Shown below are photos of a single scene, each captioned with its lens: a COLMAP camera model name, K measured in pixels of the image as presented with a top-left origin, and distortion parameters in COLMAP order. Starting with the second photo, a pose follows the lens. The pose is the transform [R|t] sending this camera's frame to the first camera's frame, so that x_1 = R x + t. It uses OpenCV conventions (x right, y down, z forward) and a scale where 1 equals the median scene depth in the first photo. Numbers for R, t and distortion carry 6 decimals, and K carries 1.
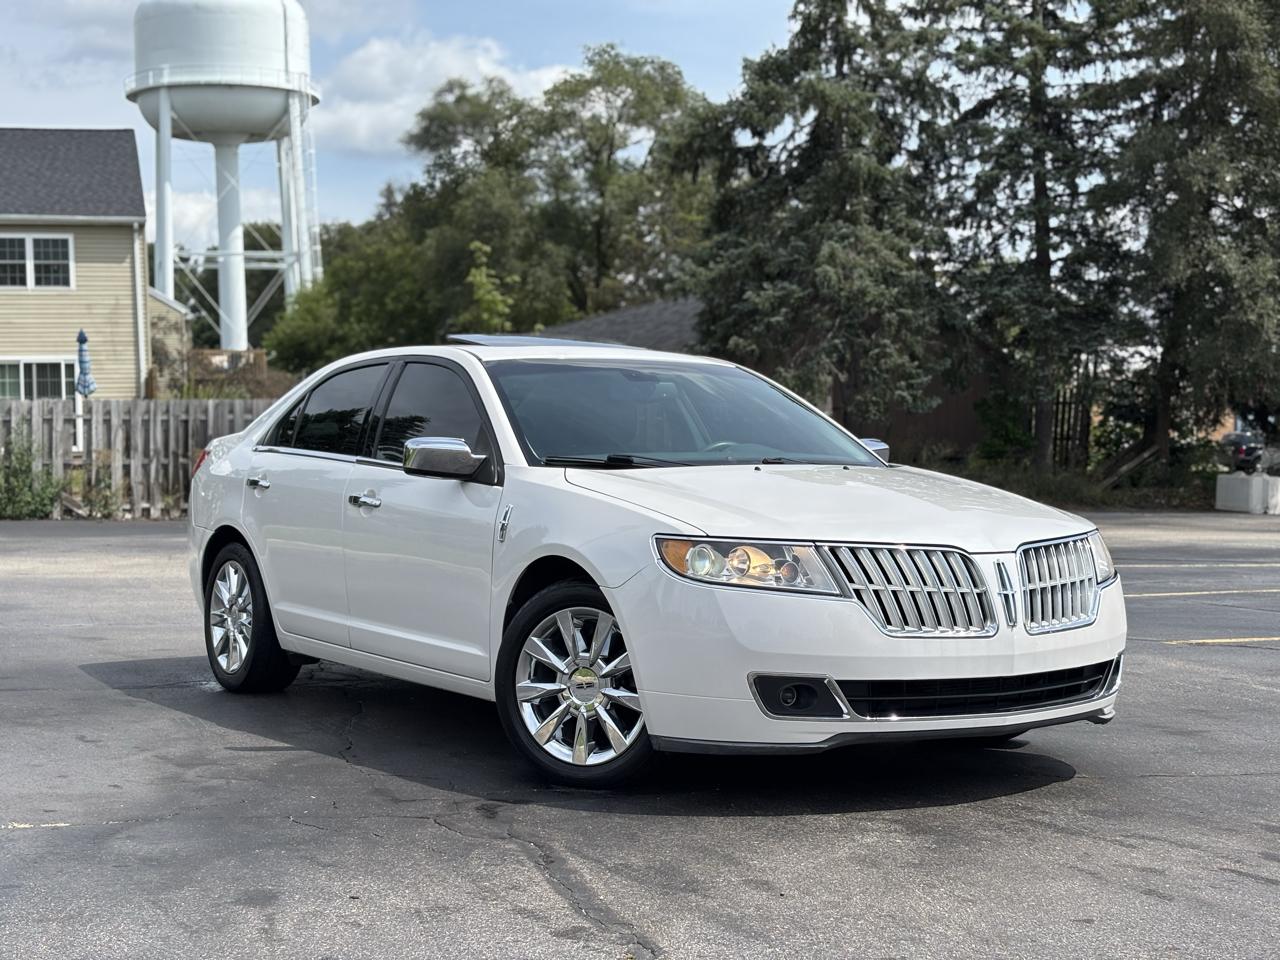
lens RADIAL K [[1911.0, 0, 638.7], [0, 1911.0, 481.5], [0, 0, 1]] dist [0.059241, 0.000000]
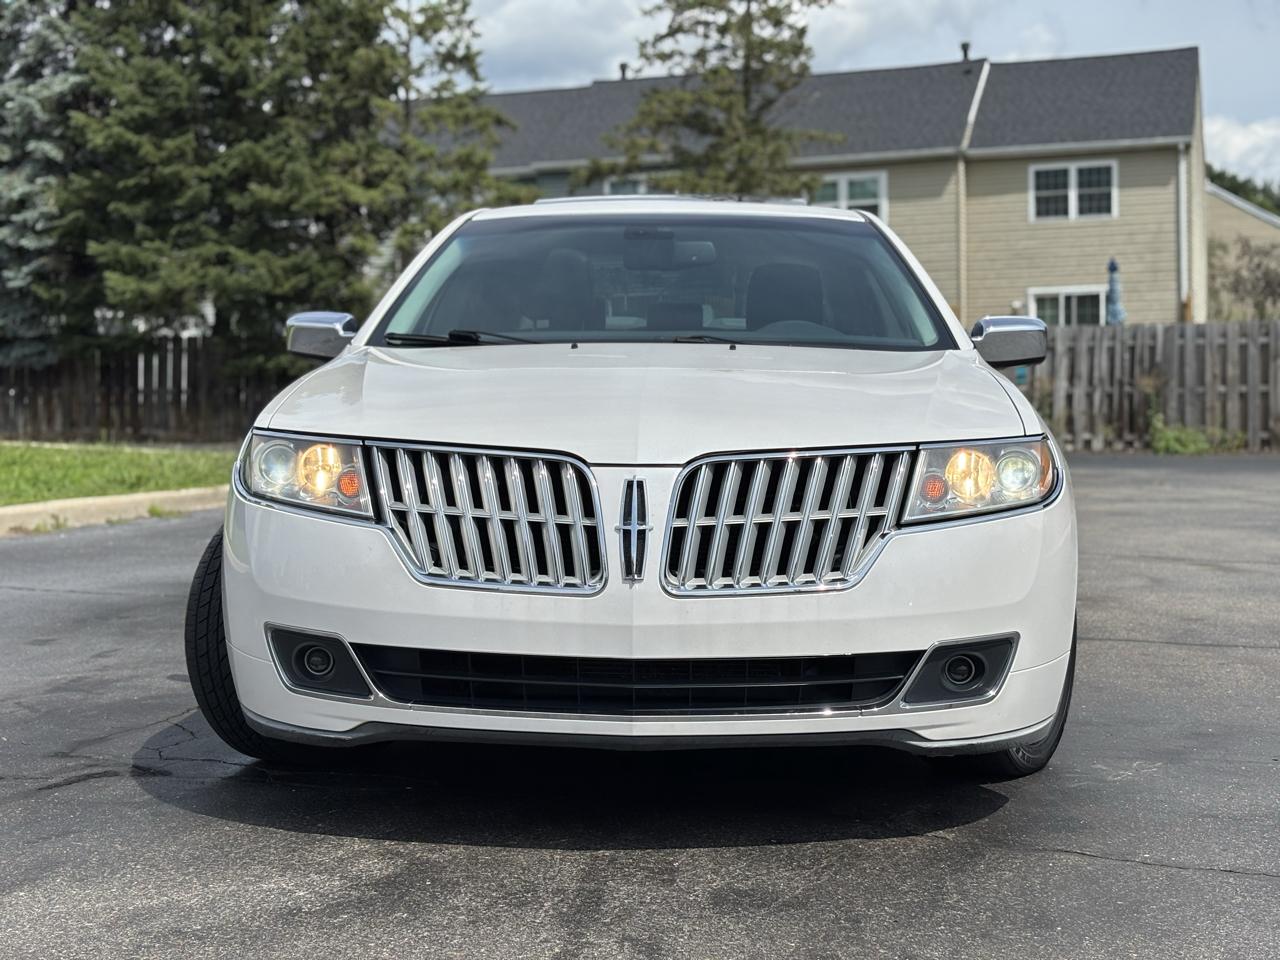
lens RADIAL K [[1911.0, 0, 636.1], [0, 1911.0, 489.1], [0, 0, 1]] dist [0.059241, 0.000000]
pose [[0.820655, 0.032034, -0.570526, 0.102254], [-0.011828, 0.999166, 0.039087, 0.003888], [0.571302, -0.025328, 0.820349, 0.090242]]
